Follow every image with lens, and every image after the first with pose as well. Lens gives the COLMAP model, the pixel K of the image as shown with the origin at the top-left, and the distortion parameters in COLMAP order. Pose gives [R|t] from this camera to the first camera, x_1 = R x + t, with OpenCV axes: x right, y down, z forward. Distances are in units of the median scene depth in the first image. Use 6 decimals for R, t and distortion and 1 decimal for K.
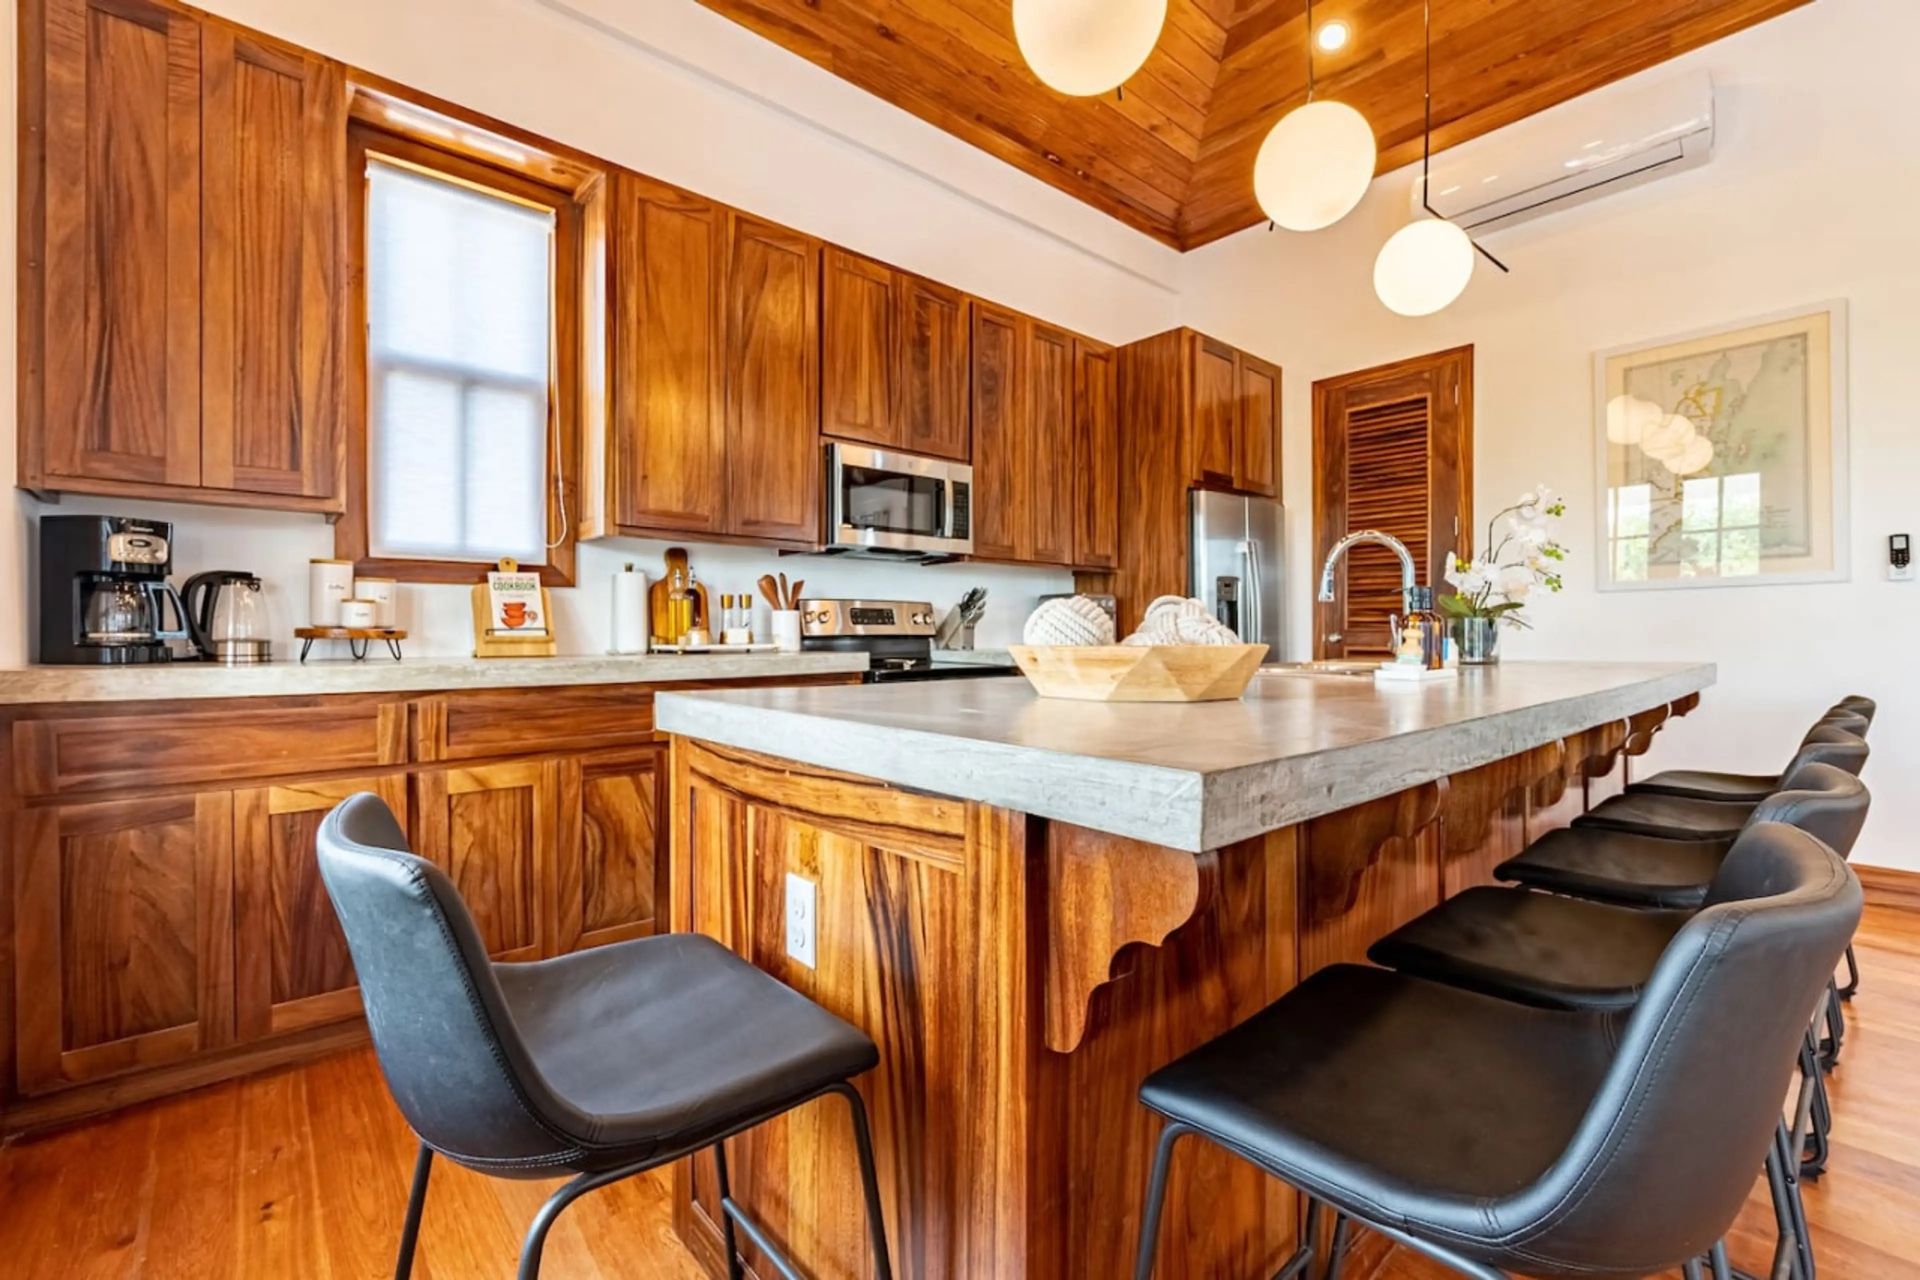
lens RADIAL K [[829.0, 0, 950.4], [0, 829.0, 632.0], [0, 0, 1]] dist [0.001027, -0.000025]
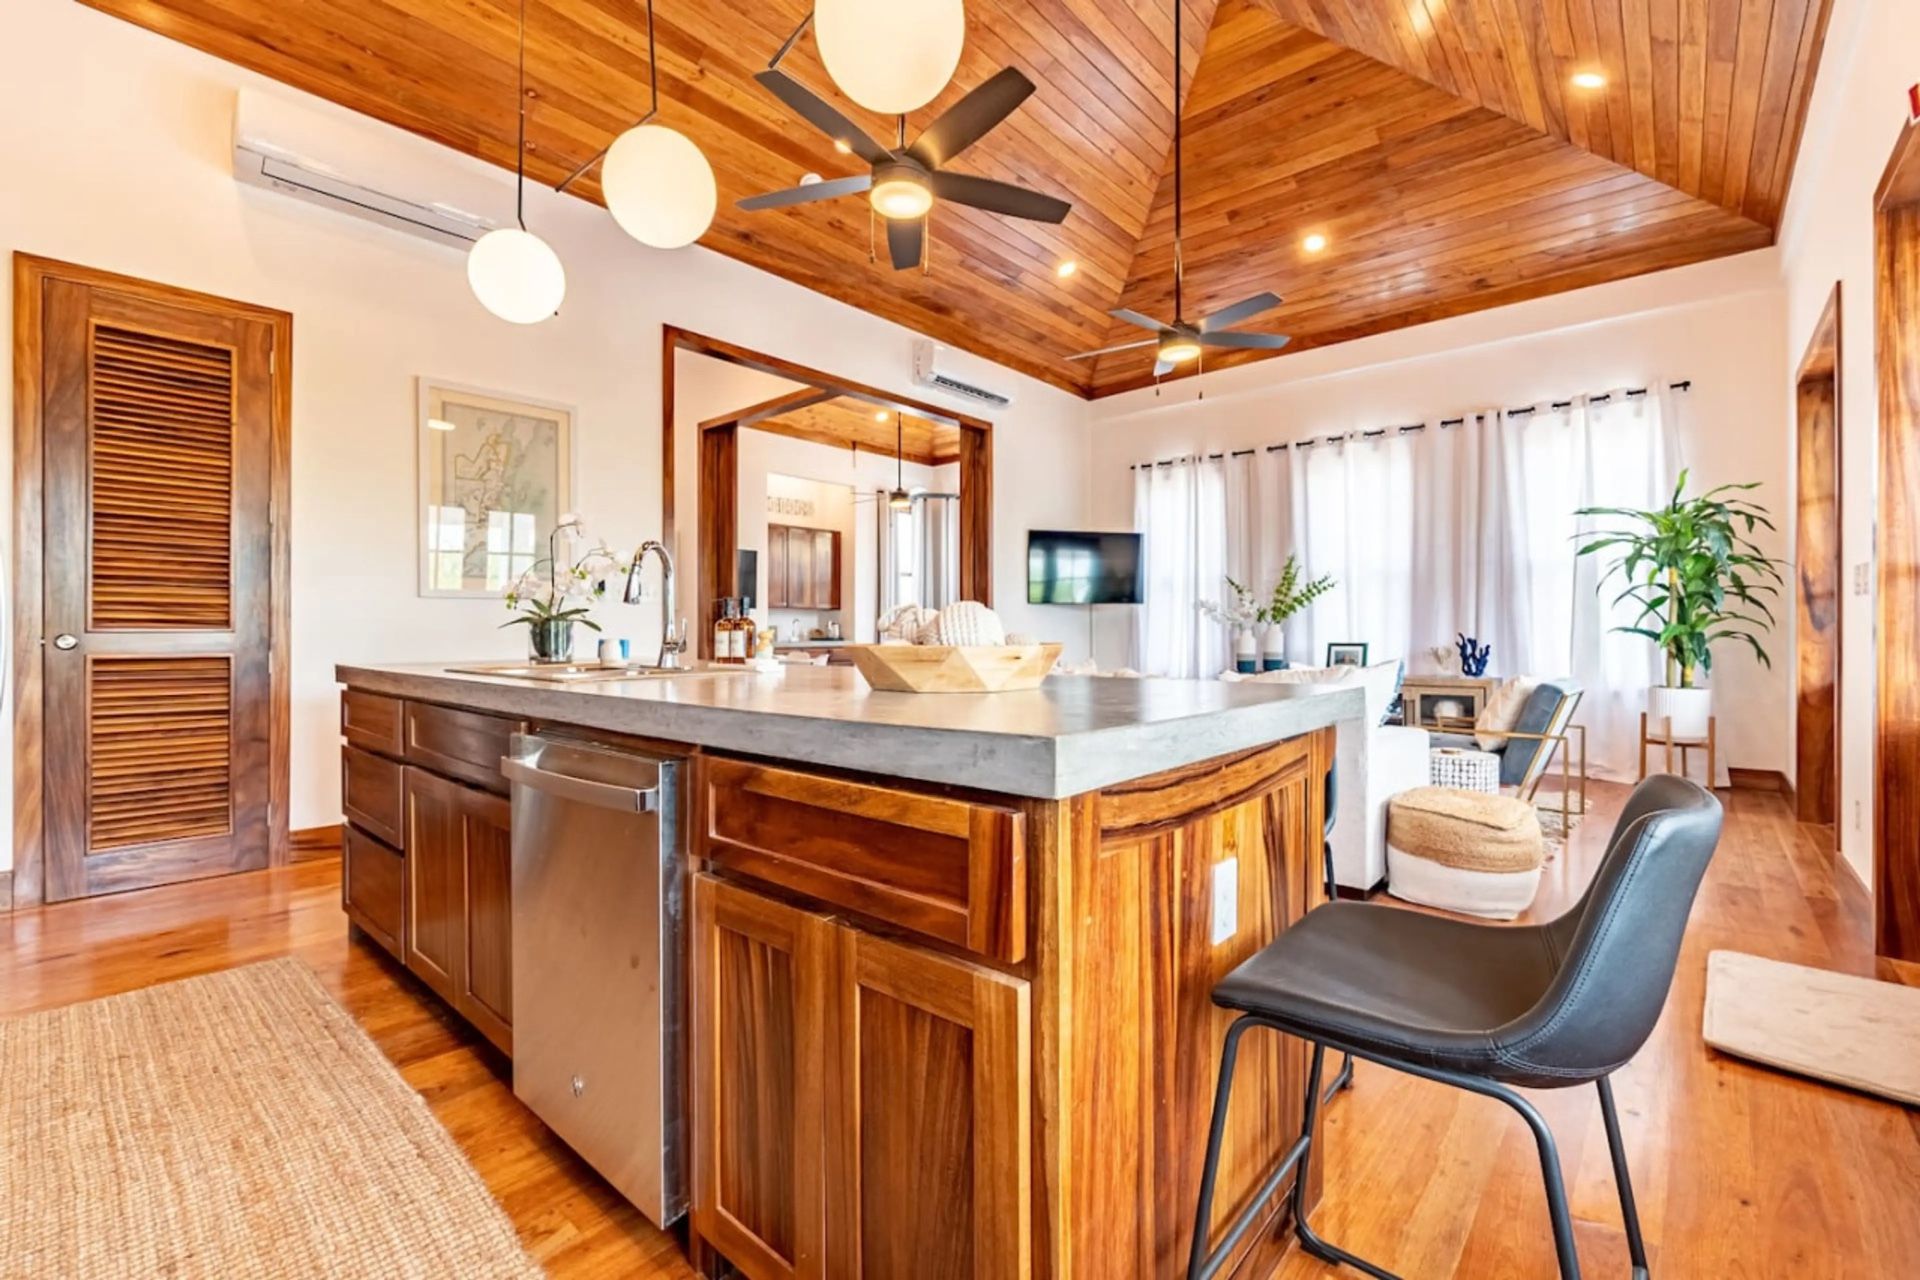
lens RADIAL K [[823.0, 0, 922.5], [0, 823.0, 632.0], [0, 0, 1]] dist [0.000008, 0.000126]
pose [[-0.105859, 0.002885, 0.994377, -0.473371], [-0.000233, 0.999996, -0.002926, 0.000667], [-0.994381, -0.000541, -0.105857, 0.593918]]
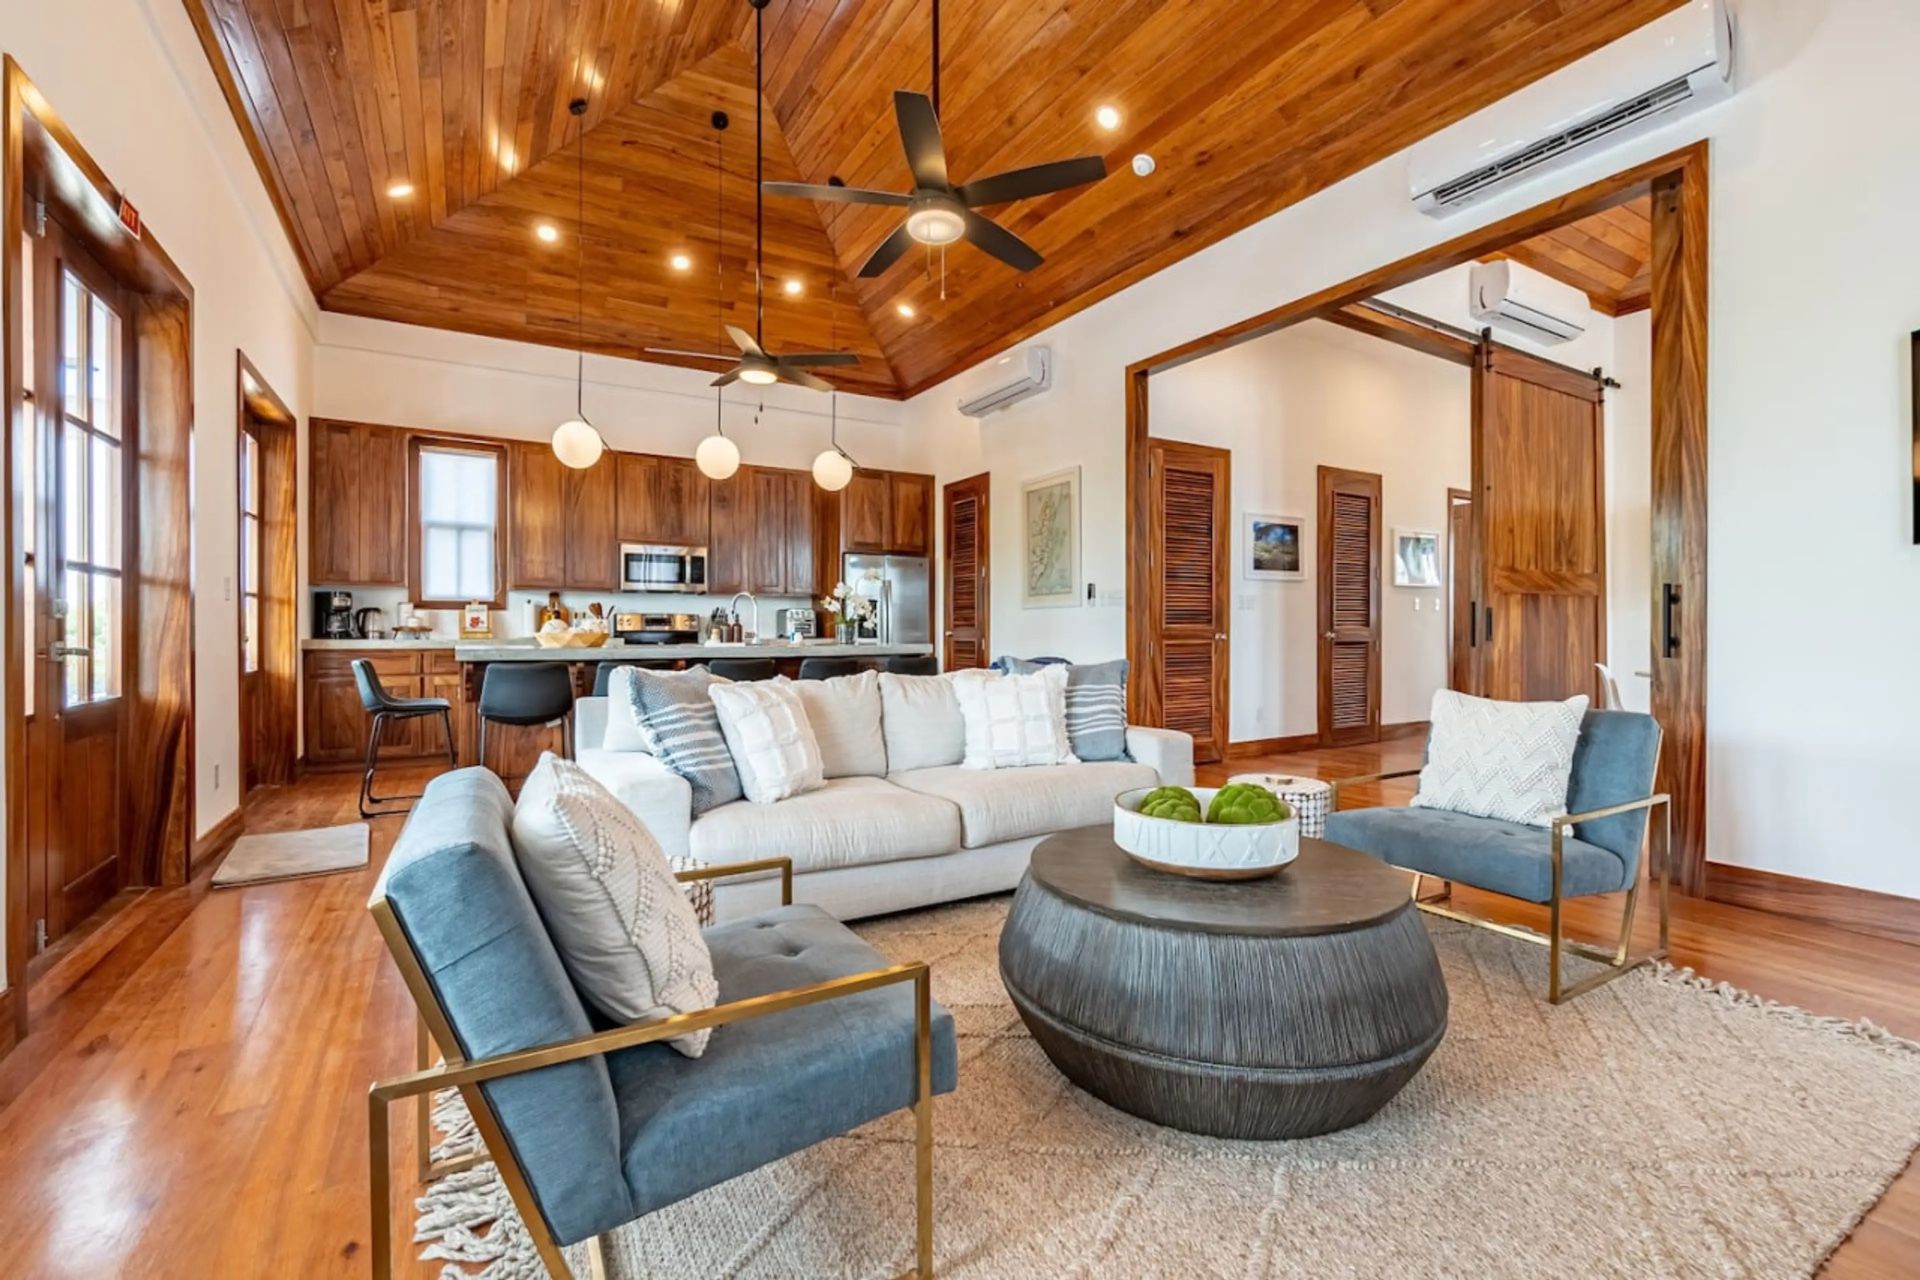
lens RADIAL K [[820.0, 0, 960.2], [0, 820.0, 632.7], [0, 0, 1]] dist [0.001006, 0.000240]
pose [[0.984442, 0.007038, -0.175568, 1.377261], [-0.005425, 0.999939, 0.009670, -0.019857], [0.175625, -0.008567, 0.984420, -1.211121]]
